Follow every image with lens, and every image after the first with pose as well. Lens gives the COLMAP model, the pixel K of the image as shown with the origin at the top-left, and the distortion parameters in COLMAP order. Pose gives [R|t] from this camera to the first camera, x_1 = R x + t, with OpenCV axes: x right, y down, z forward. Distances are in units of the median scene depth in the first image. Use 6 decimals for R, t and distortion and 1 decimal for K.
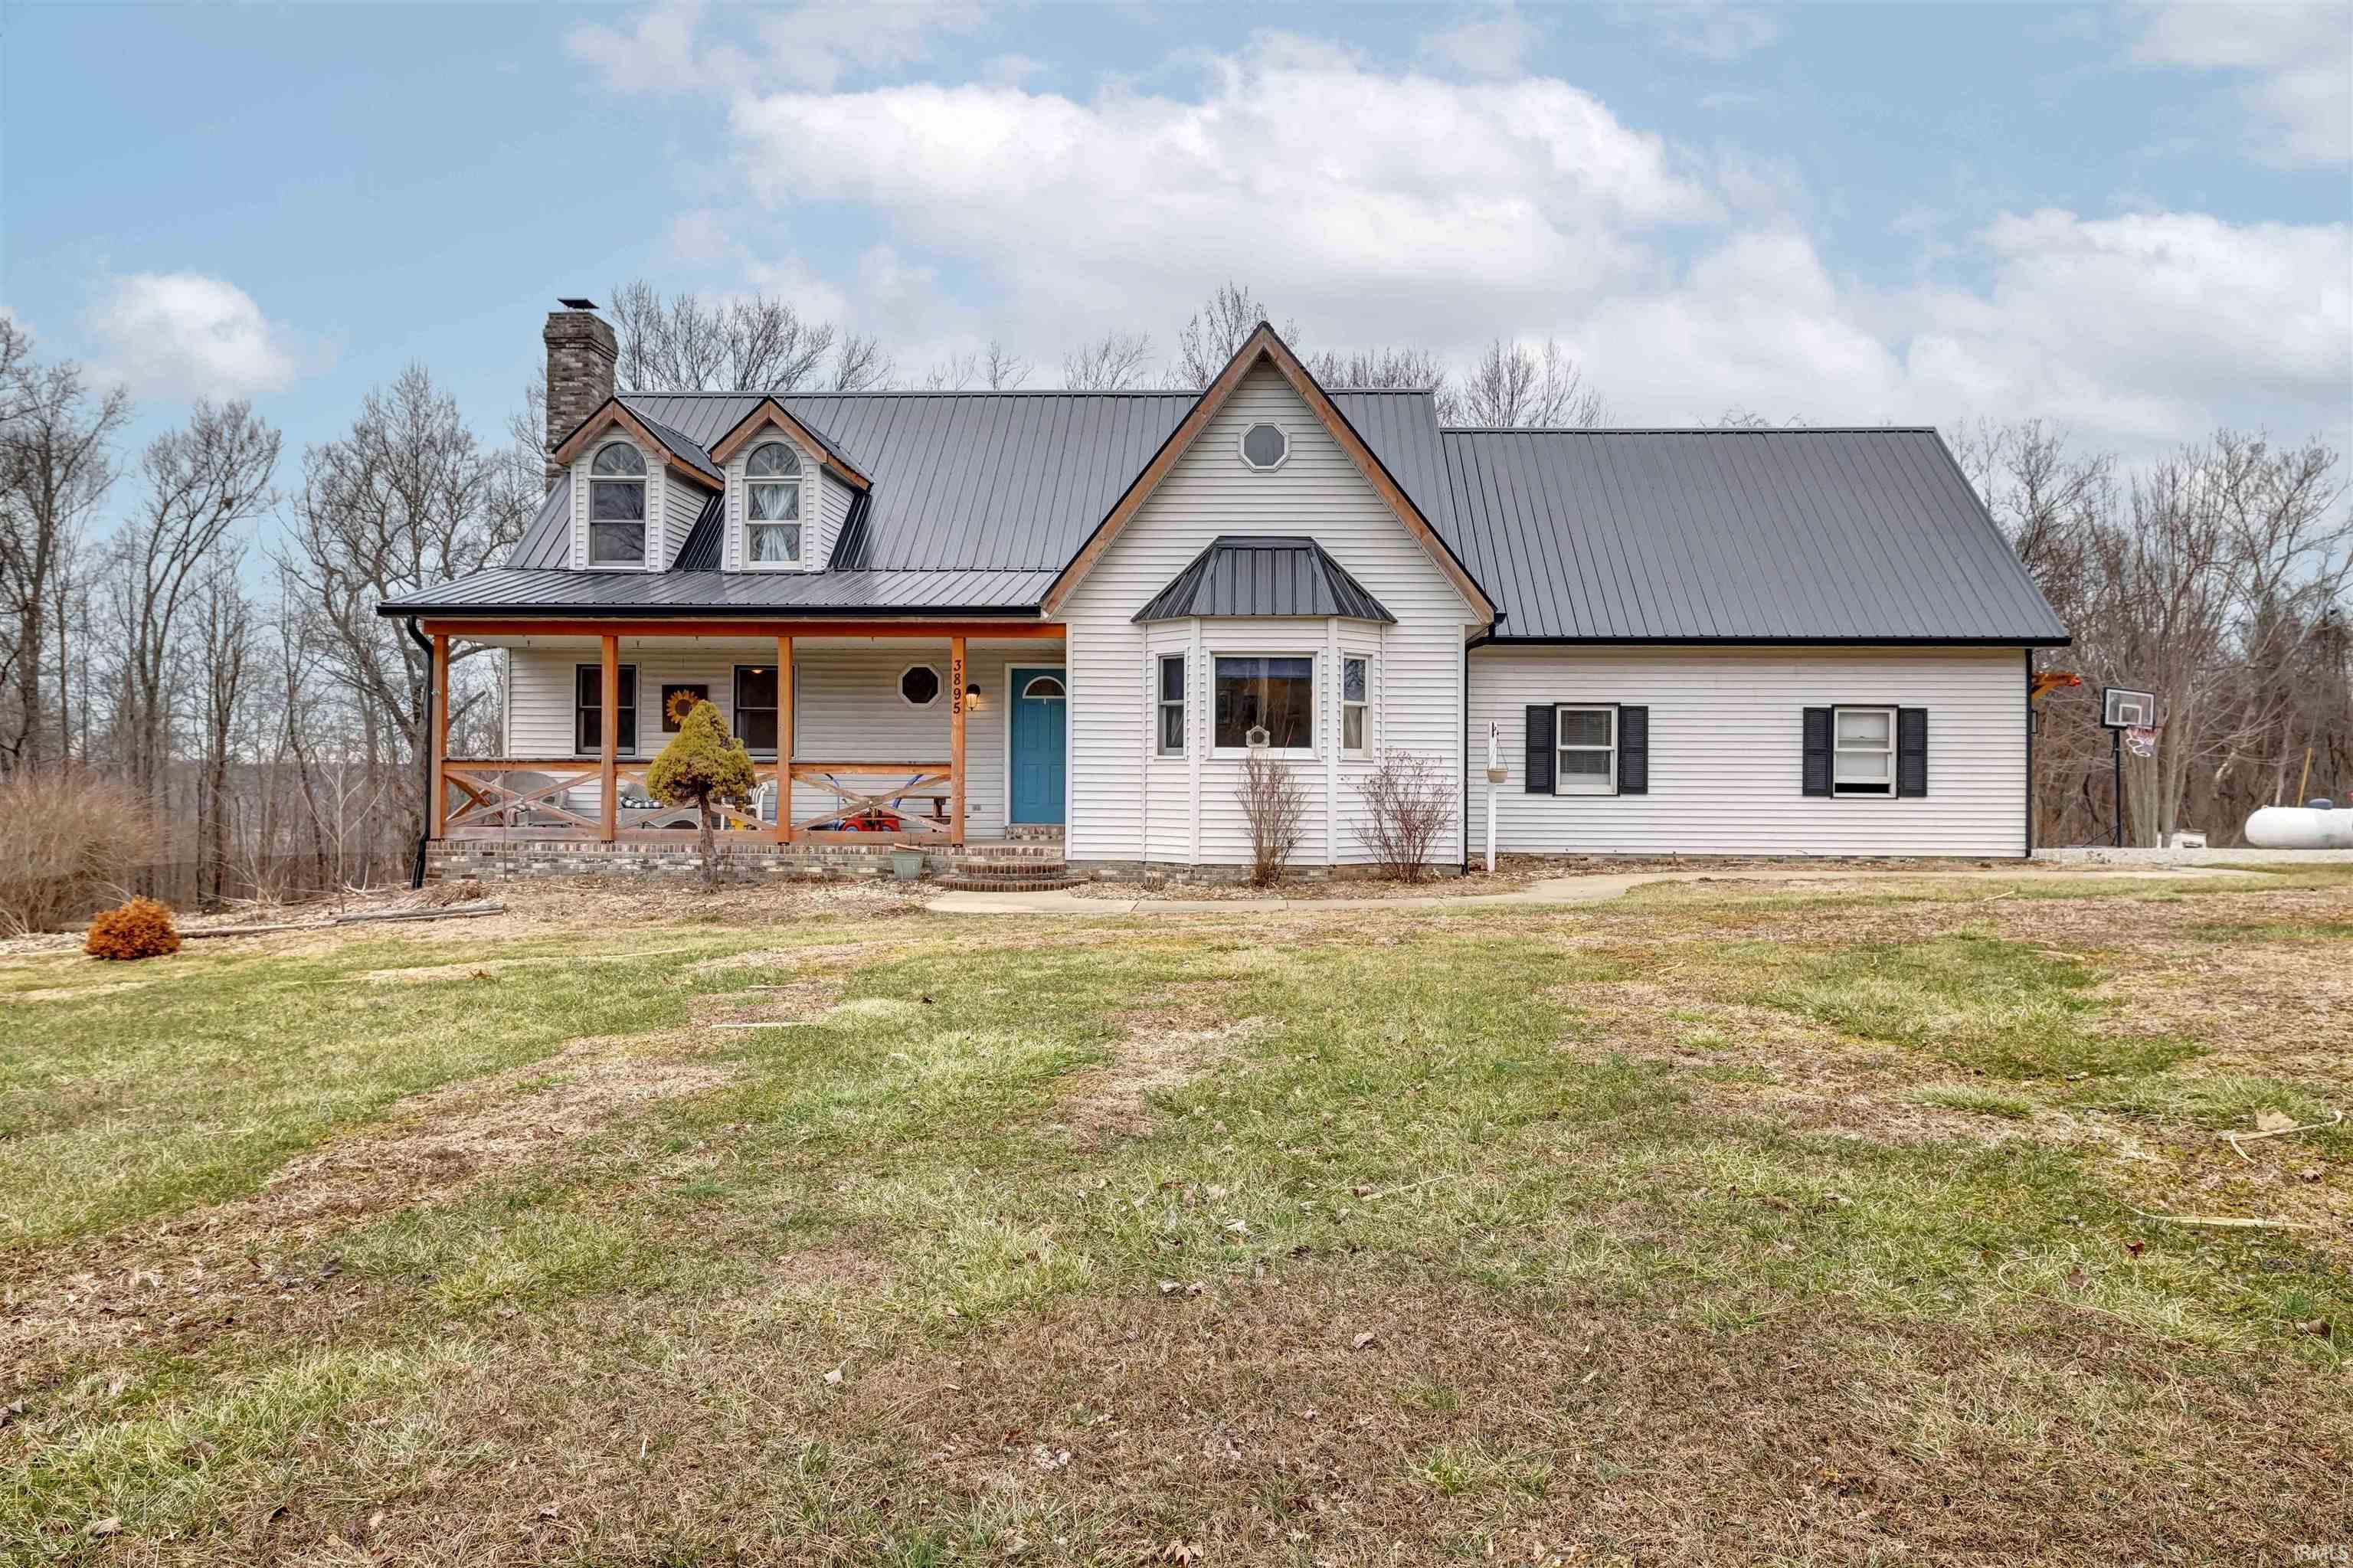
lens RADIAL K [[1503.6, 0, 1176.5], [0, 1503.6, 784.0], [0, 0, 1]] dist [0.000509, 0.000259]
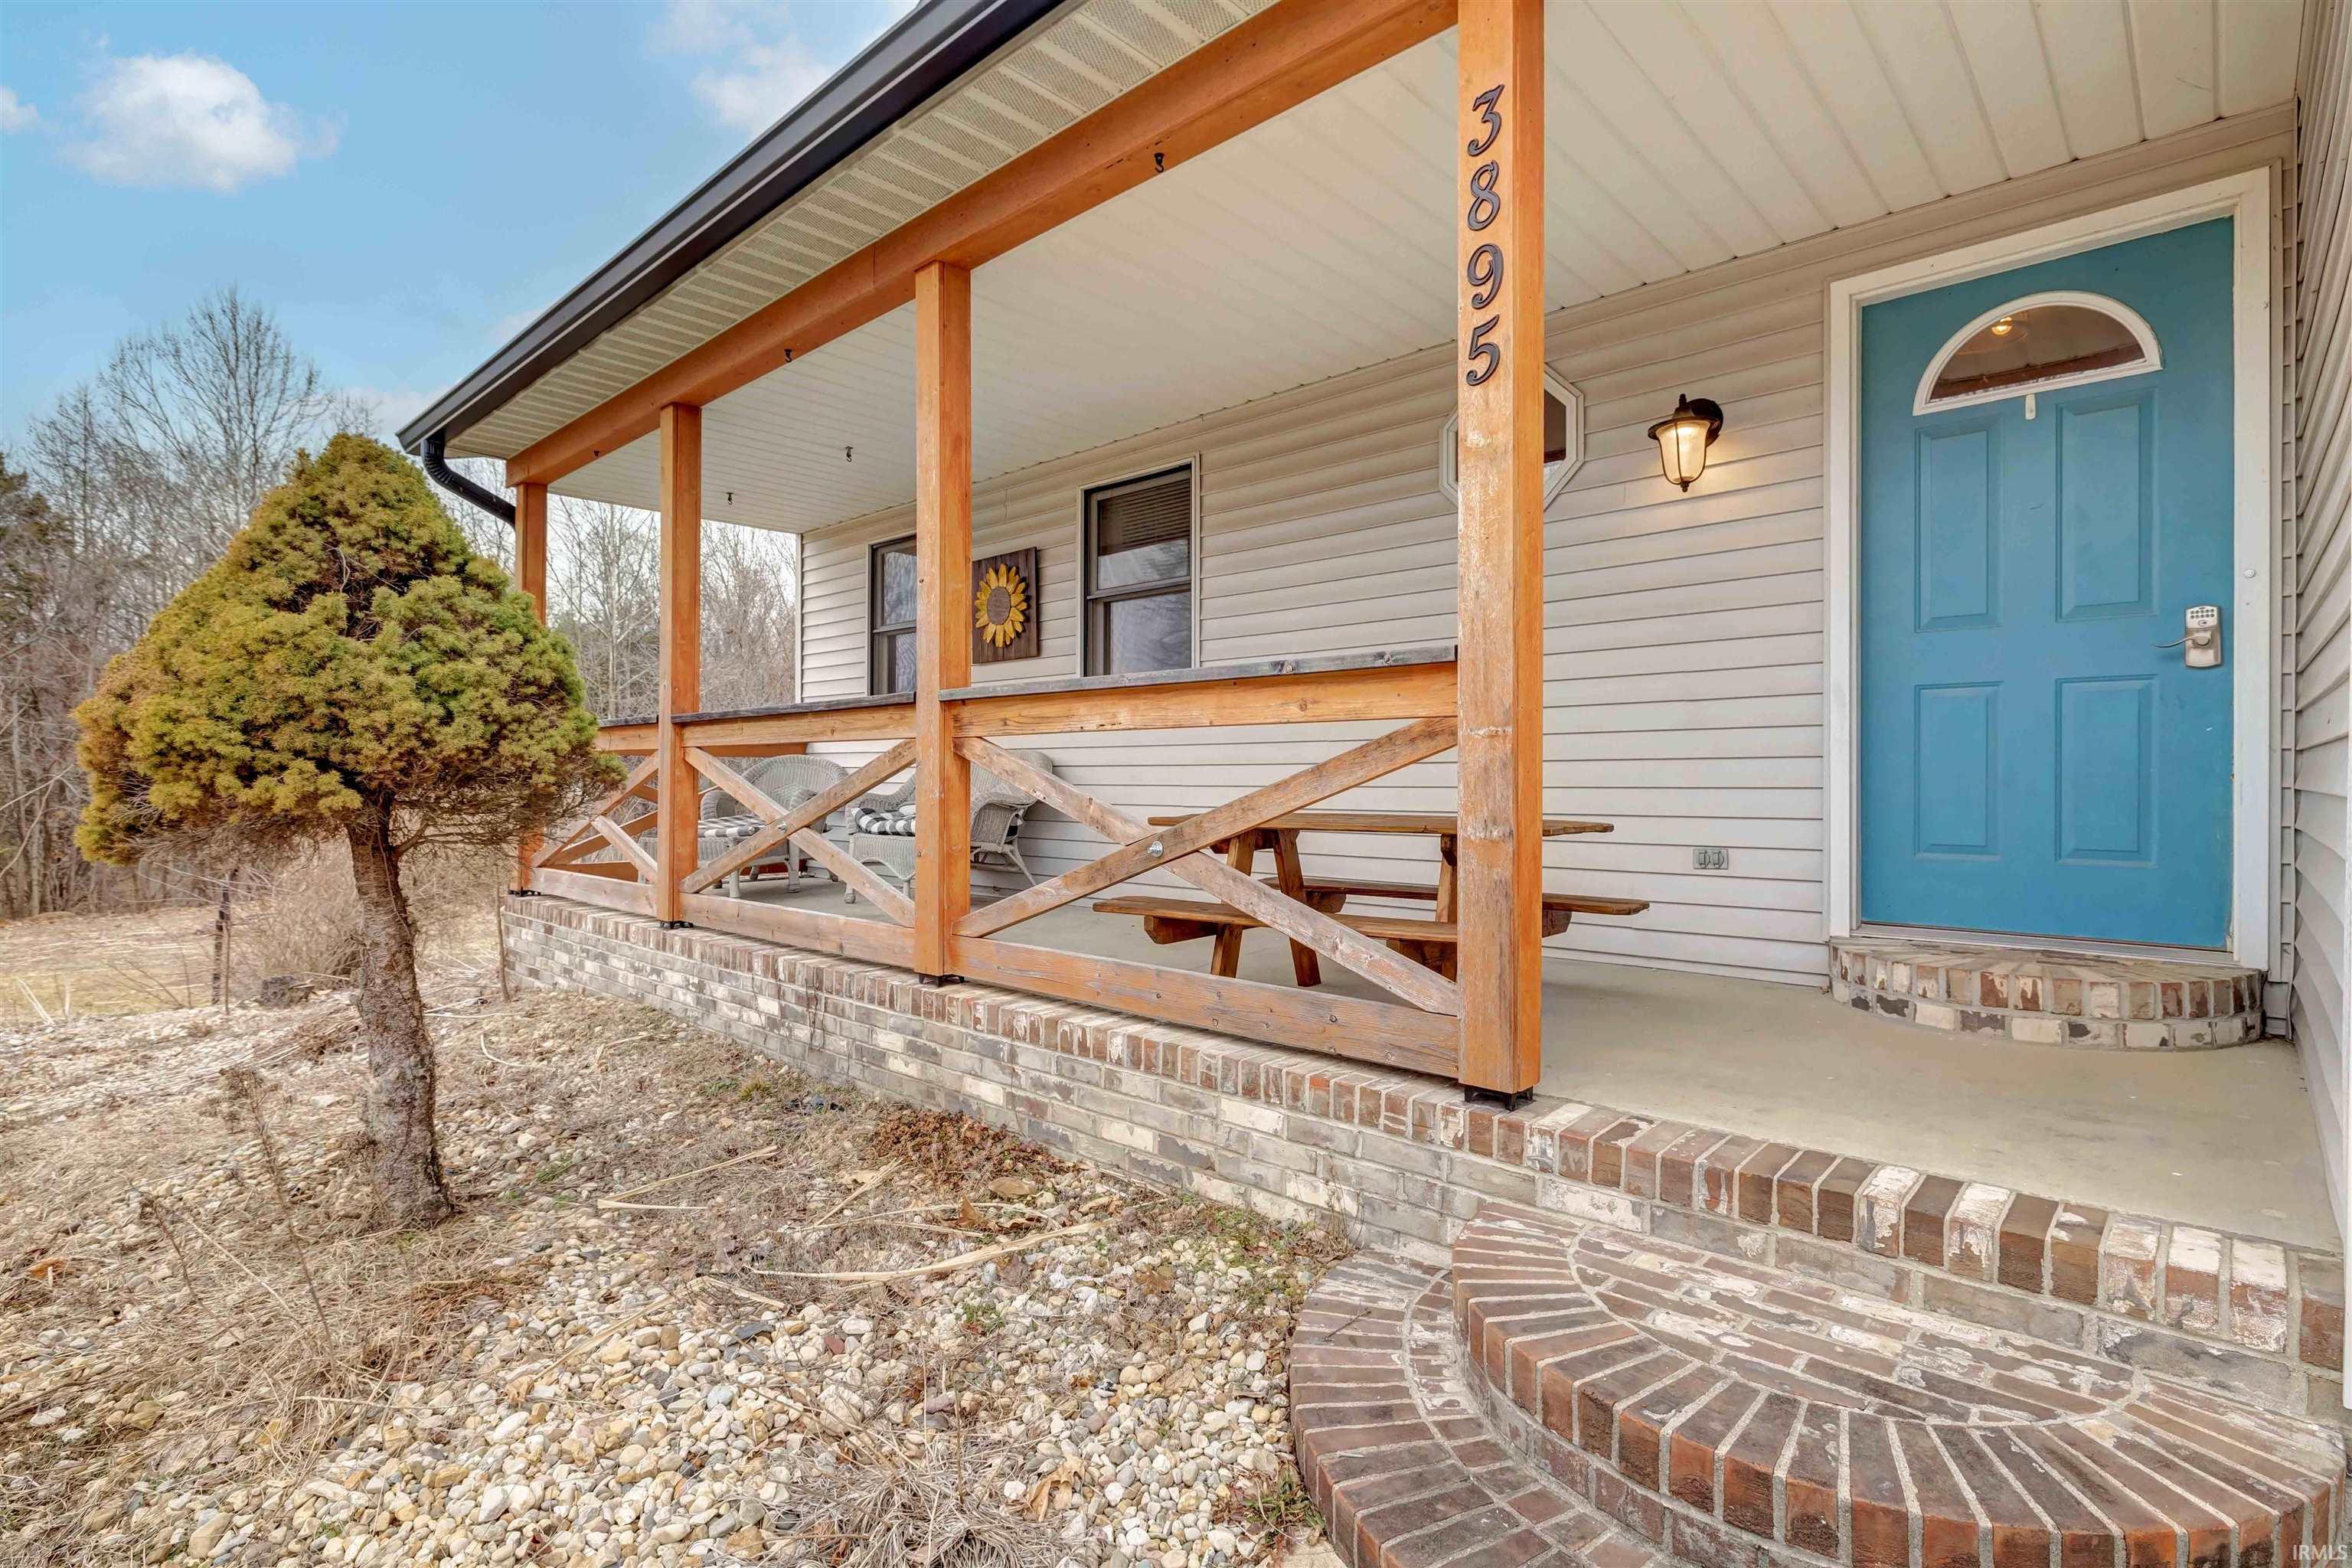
lens RADIAL K [[1110.0, 0, 1176.0], [0, 1110.0, 784.0], [0, 0, 1]] dist [-0.000057, -0.000062]
pose [[0.765858, -0.009912, -0.642934, -0.078585], [0.013419, 0.999910, 0.000570, 0.001933], [0.642870, -0.009064, 0.765922, 0.785104]]
